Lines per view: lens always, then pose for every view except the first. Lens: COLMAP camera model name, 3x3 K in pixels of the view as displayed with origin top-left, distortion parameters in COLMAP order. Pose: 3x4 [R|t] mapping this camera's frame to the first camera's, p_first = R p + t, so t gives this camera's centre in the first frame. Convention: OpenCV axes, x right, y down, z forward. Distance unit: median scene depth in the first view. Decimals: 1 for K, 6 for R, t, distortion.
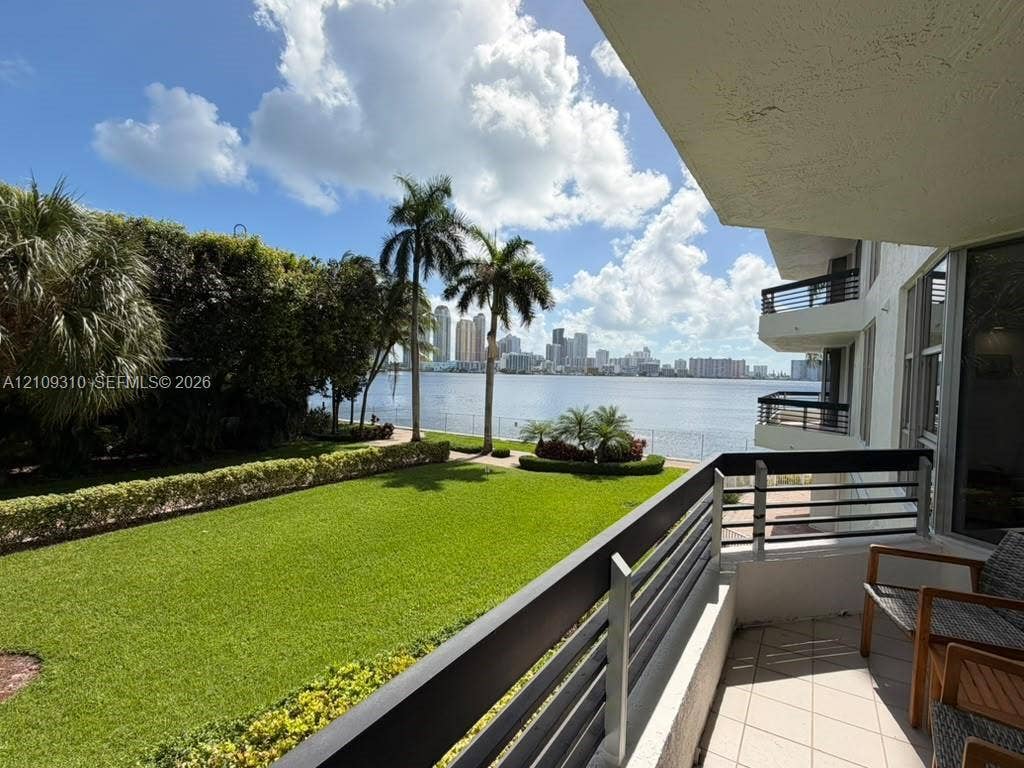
lens RADIAL K [[407.5, 0, 508.9], [0, 407.5, 386.1], [0, 0, 1]] dist [-0.000613, -0.000079]
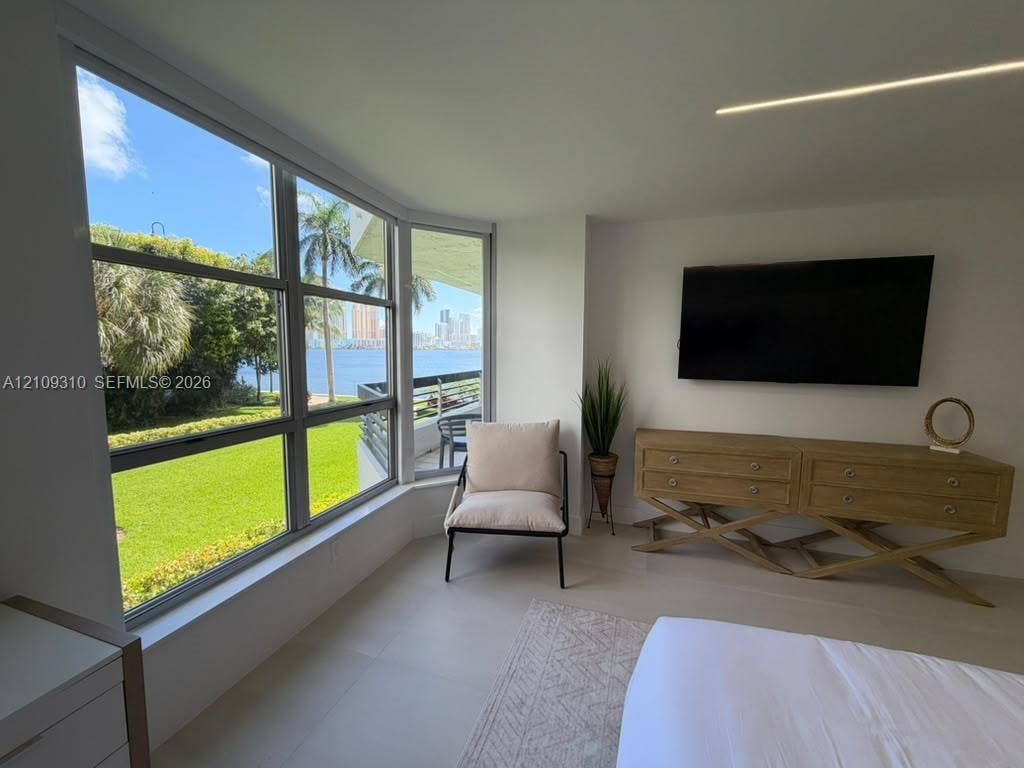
lens RADIAL K [[407.5, 0, 508.9], [0, 407.5, 386.1], [0, 0, 1]] dist [-0.000613, -0.000079]
pose [[0.965711, -0.046681, 0.255387, -0.018798], [0.031946, 0.997593, 0.061548, 0.022960], [-0.257646, -0.051279, 0.964878, -0.399902]]
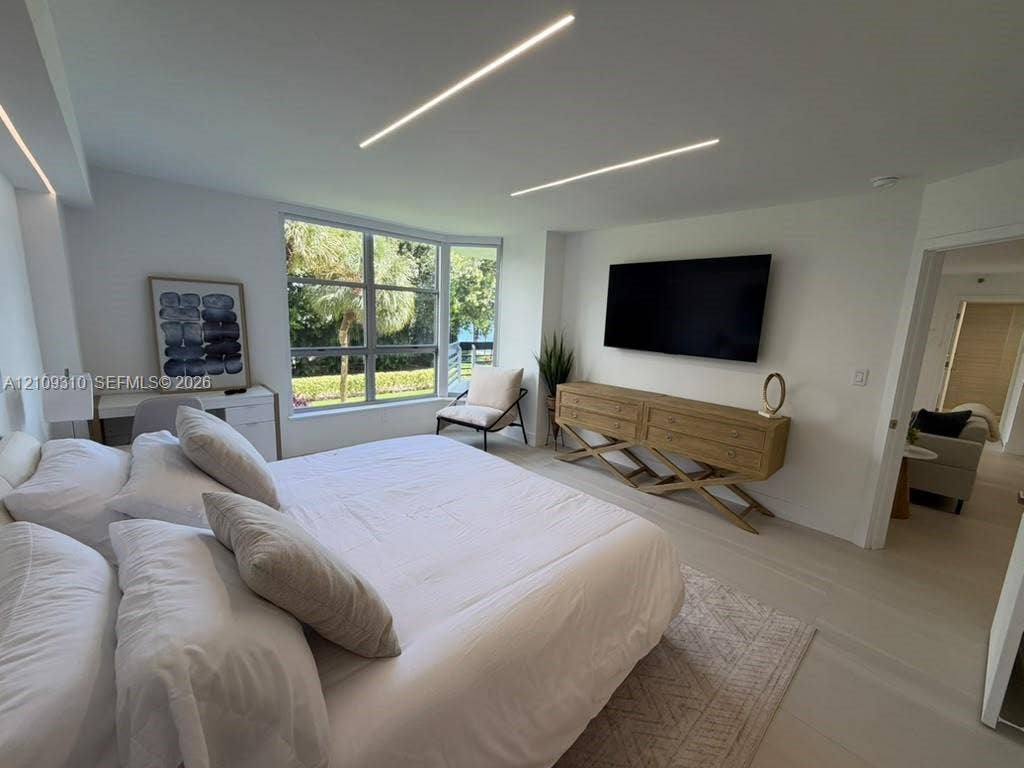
lens RADIAL K [[407.5, 0, 508.9], [0, 407.5, 386.1], [0, 0, 1]] dist [-0.000613, -0.000079]
pose [[0.969232, 0.053974, -0.240158, 0.082918], [-0.024621, 0.992029, 0.123584, 0.027001], [0.244914, -0.113868, 0.962835, -0.483879]]
